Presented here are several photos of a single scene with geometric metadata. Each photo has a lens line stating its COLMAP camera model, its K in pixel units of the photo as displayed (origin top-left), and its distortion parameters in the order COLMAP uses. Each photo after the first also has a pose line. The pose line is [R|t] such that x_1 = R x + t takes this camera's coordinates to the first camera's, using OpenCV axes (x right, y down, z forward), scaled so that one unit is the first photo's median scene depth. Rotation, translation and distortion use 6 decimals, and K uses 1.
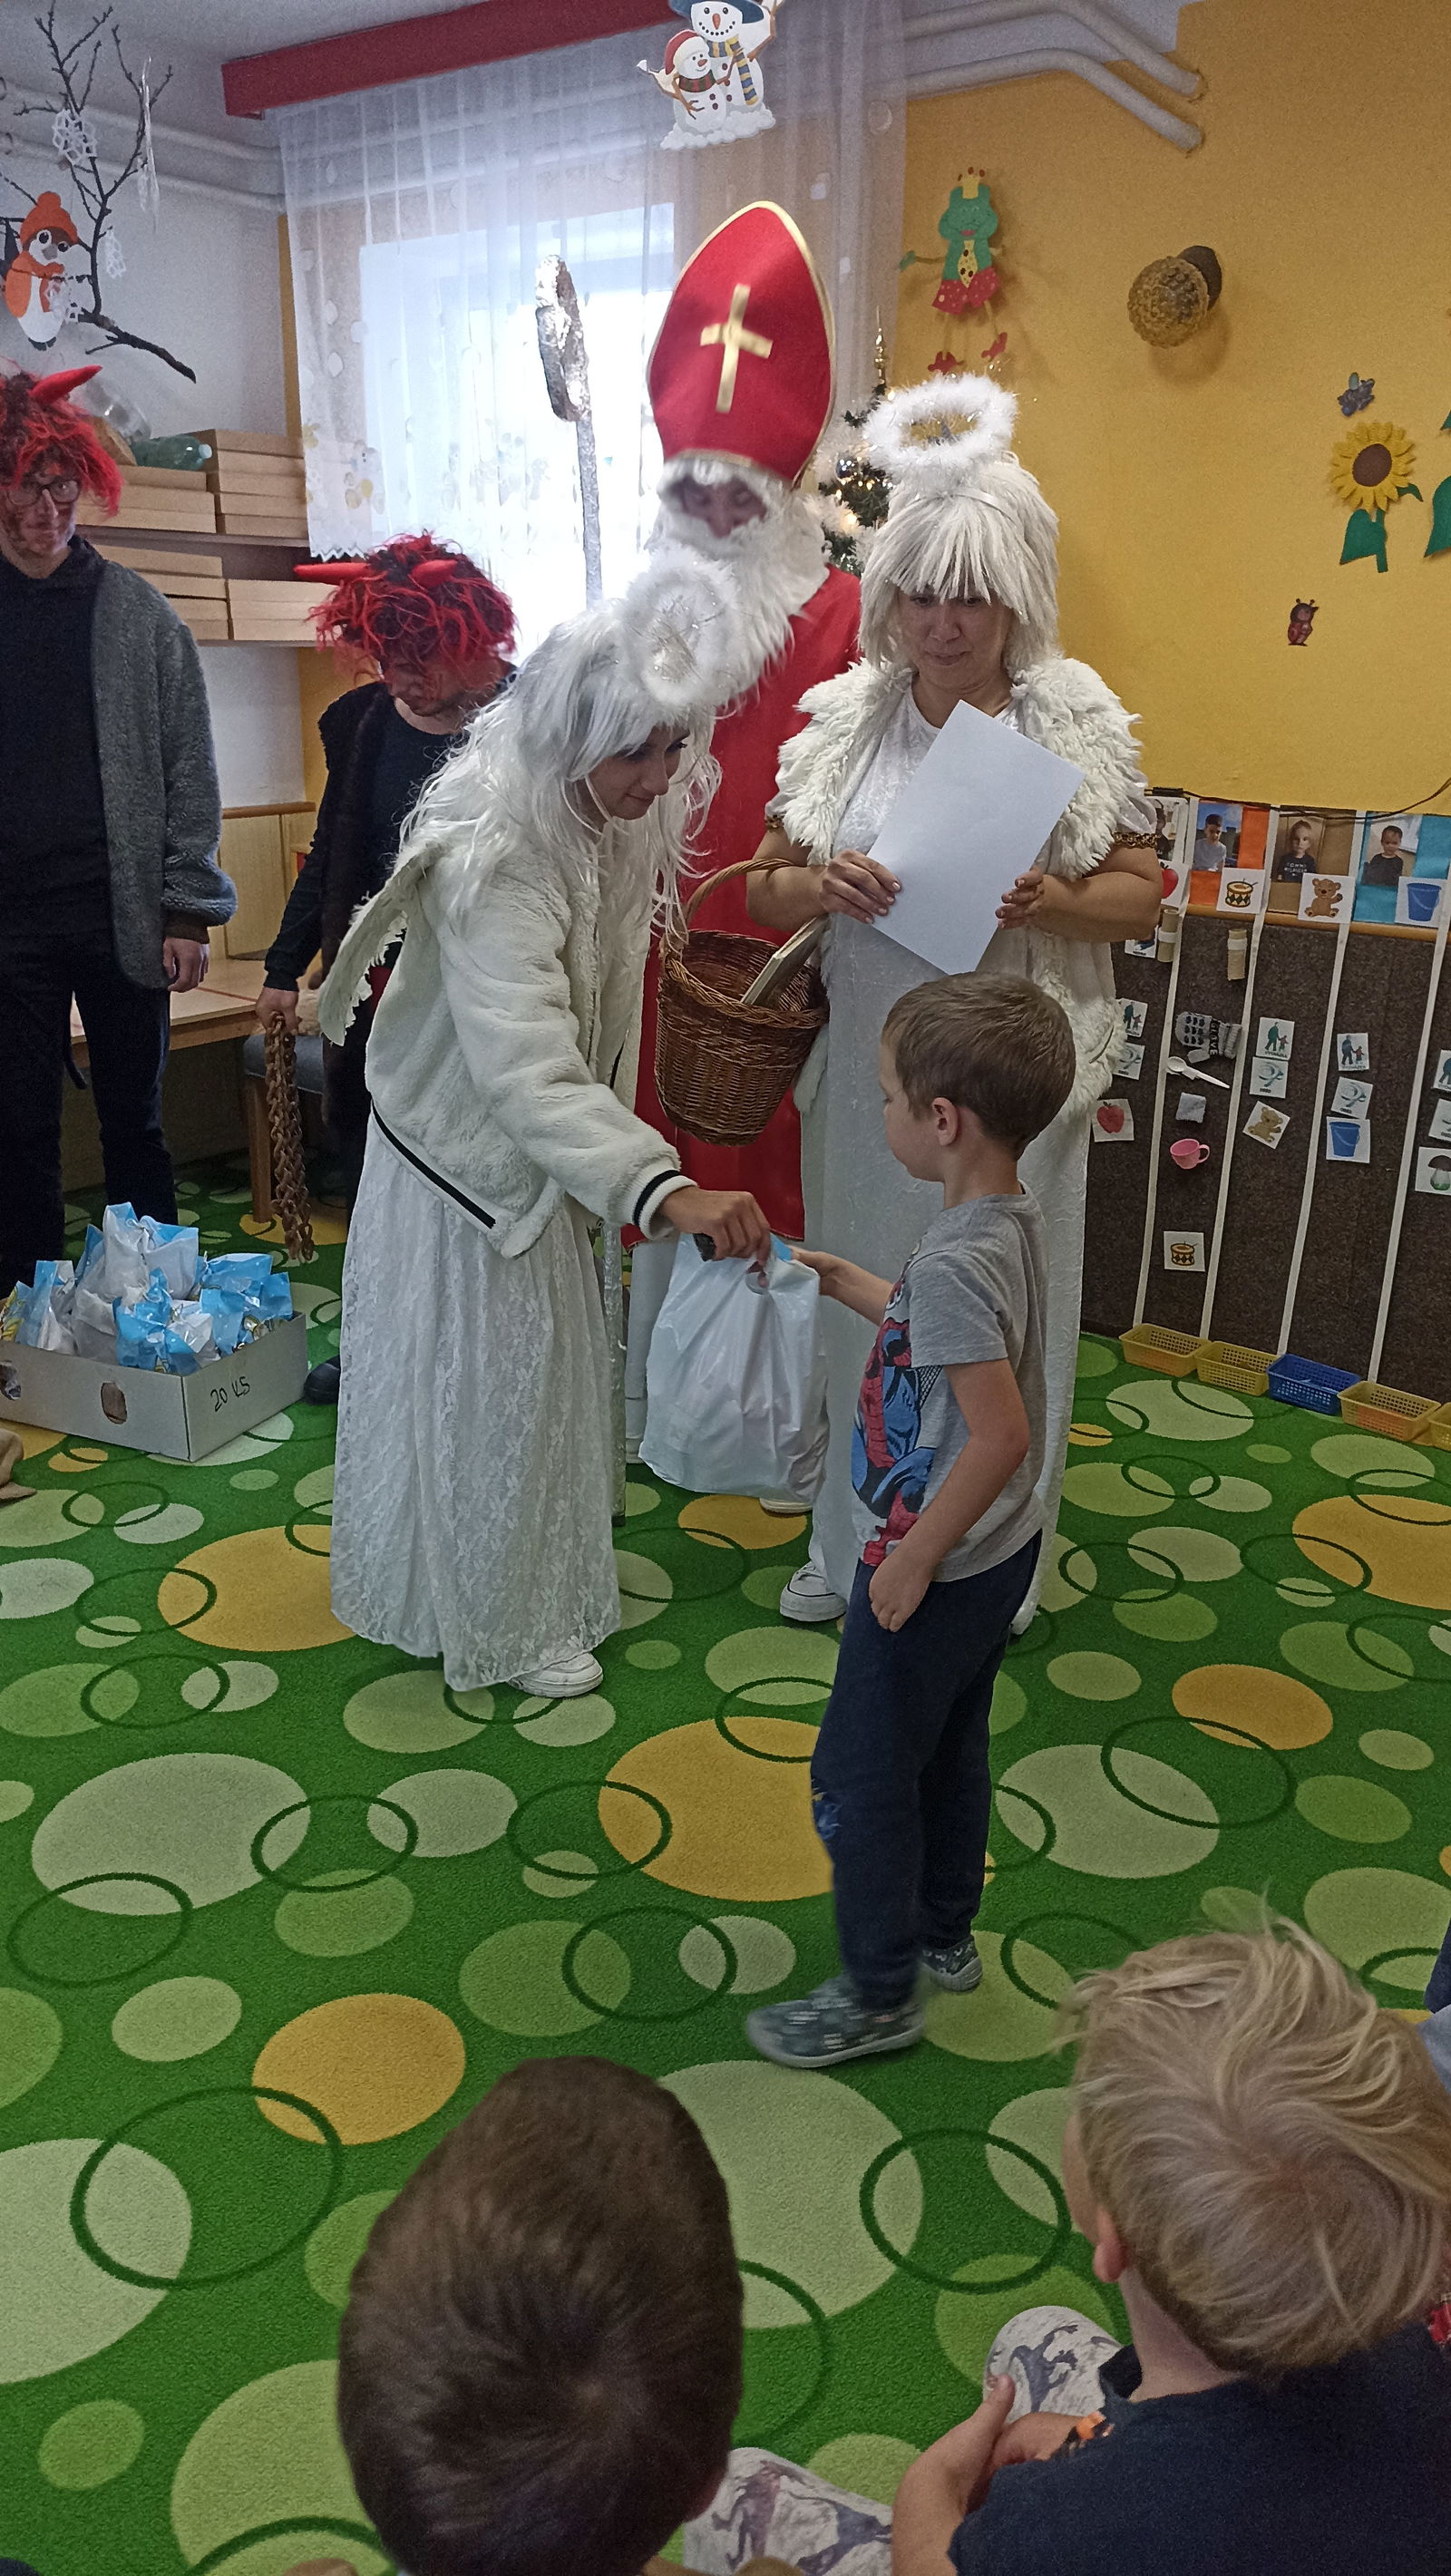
lens RADIAL K [[1892.4, 0, 714.7], [0, 1892.4, 1285.5], [0, 0, 1]] dist [0.086856, -0.099944]
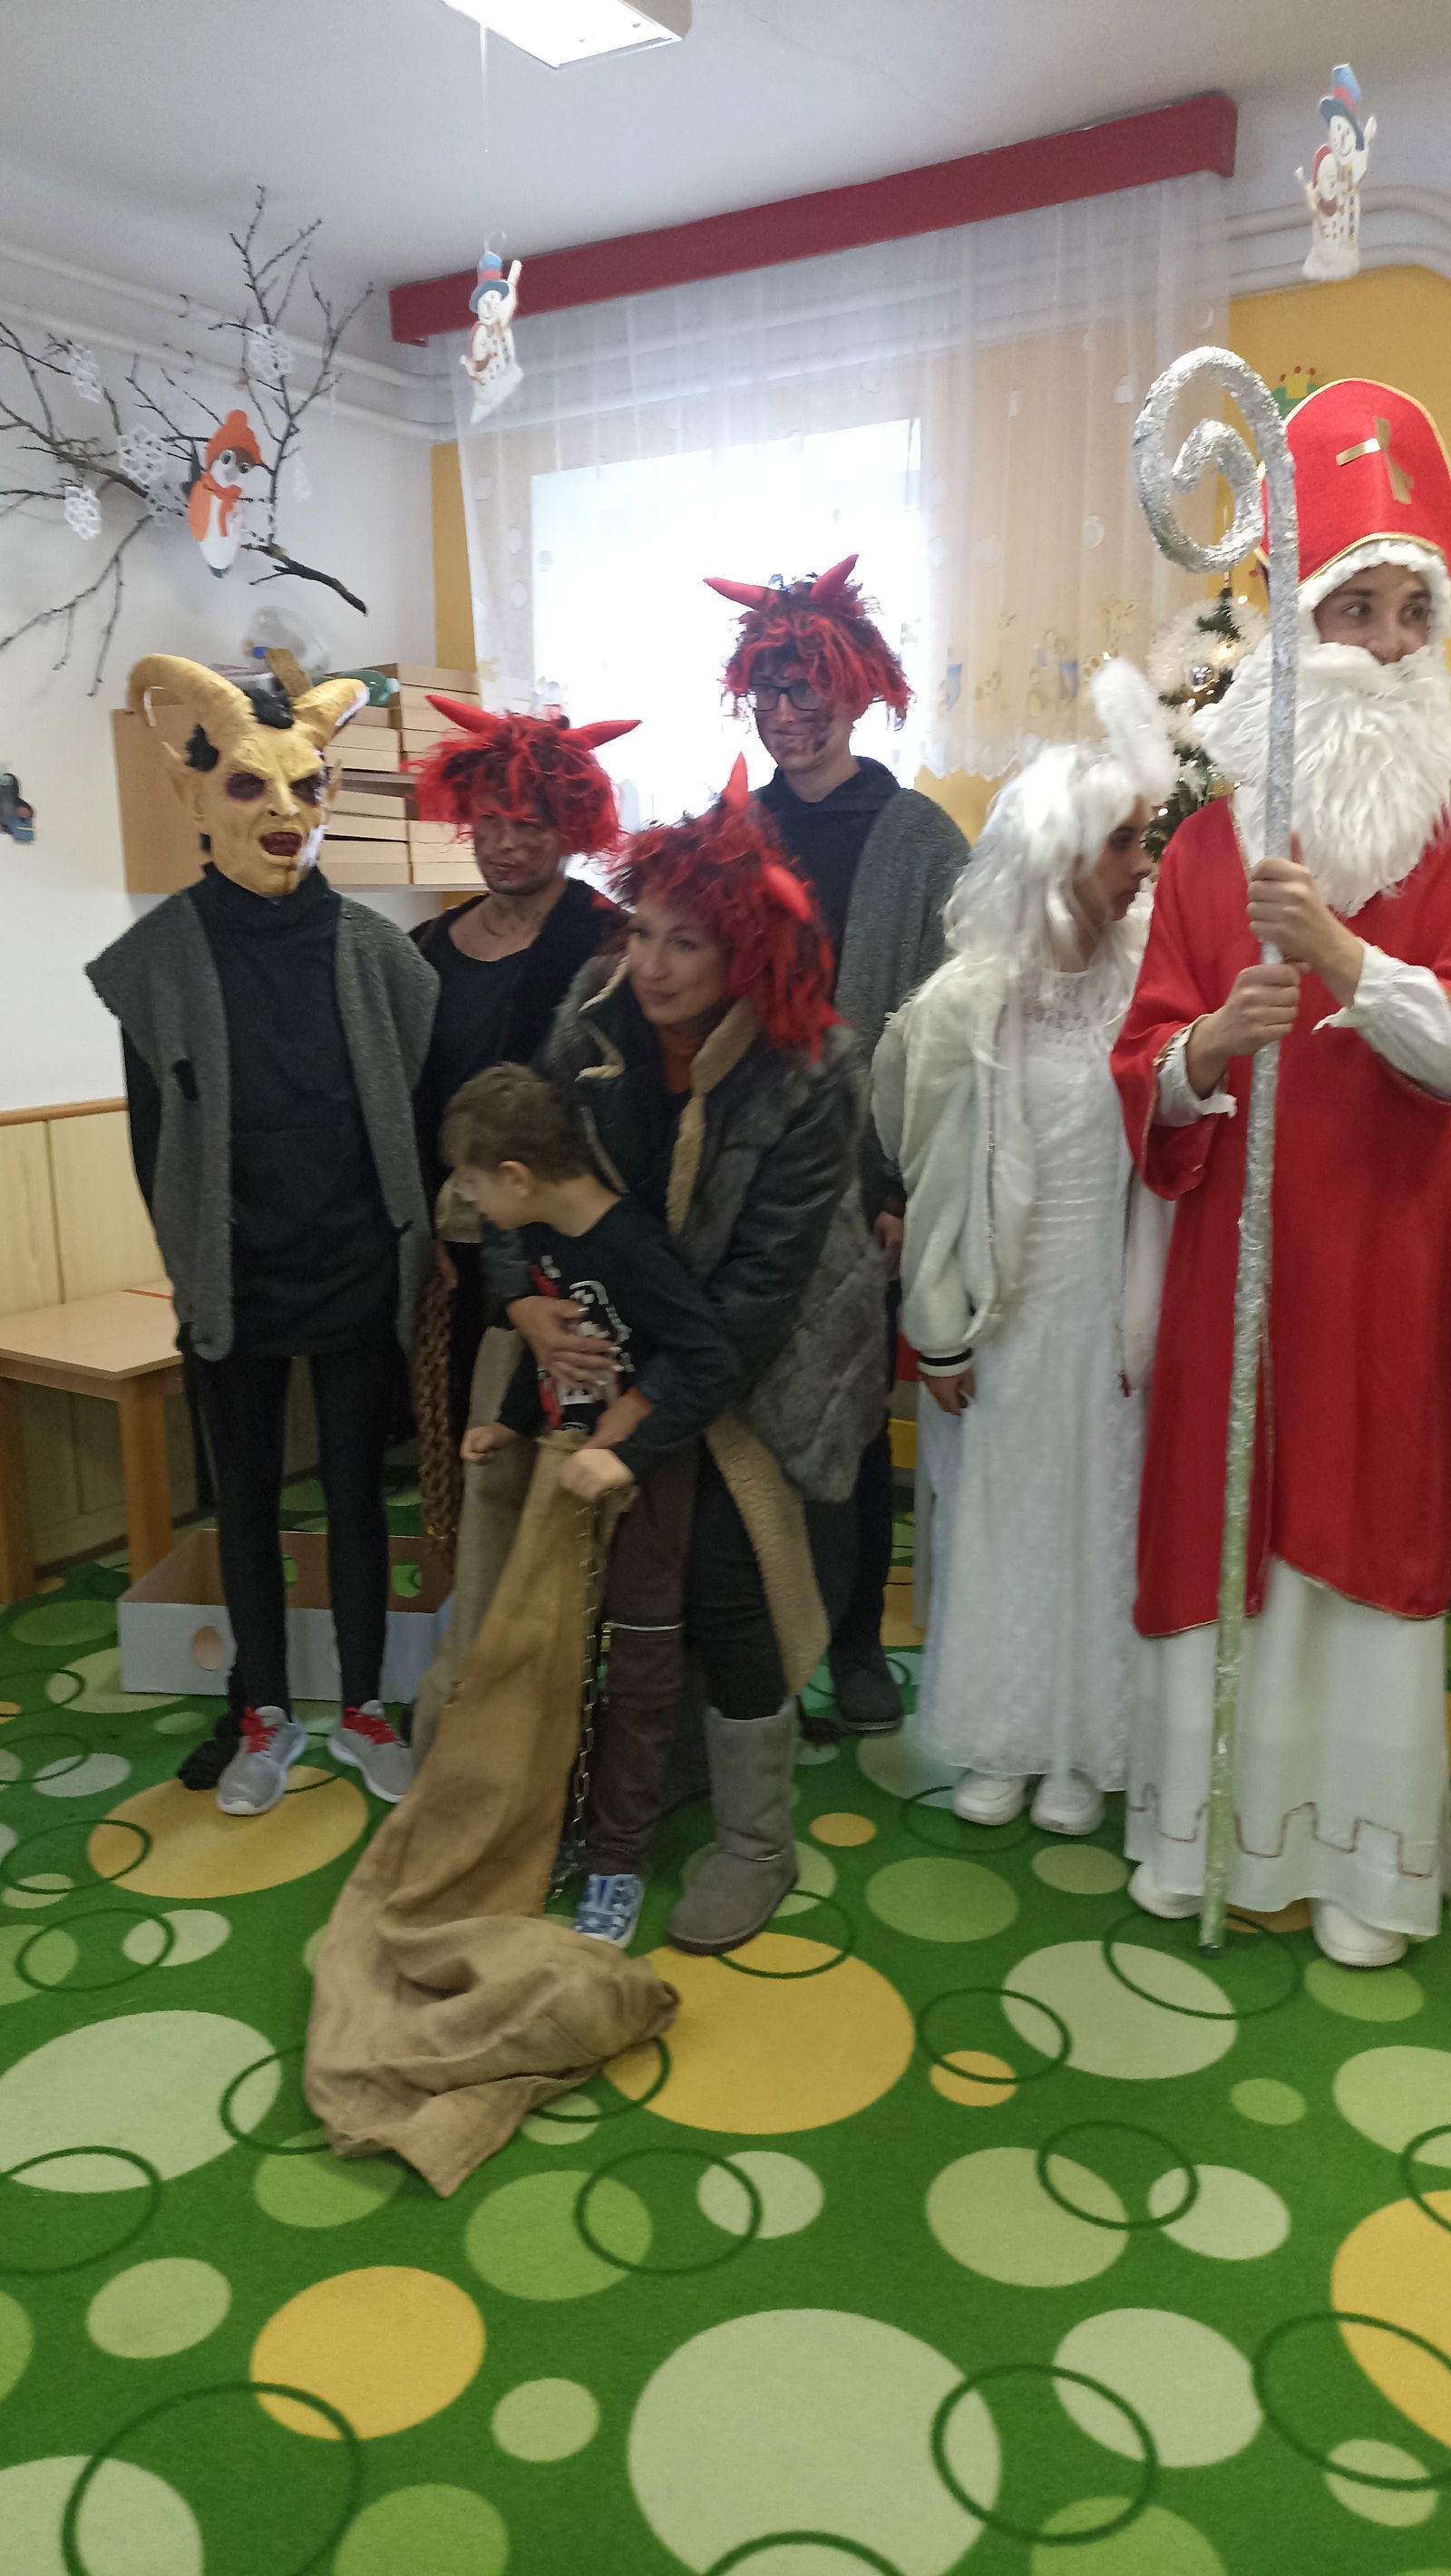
lens RADIAL K [[1892.4, 0, 718.9], [0, 1892.4, 1281.1], [0, 0, 1]] dist [0.086856, -0.099944]
pose [[0.995536, -0.041243, 0.084898, -0.249795], [0.051502, 0.991139, -0.122440, -0.043297], [-0.079096, 0.126266, 0.988838, 0.160738]]
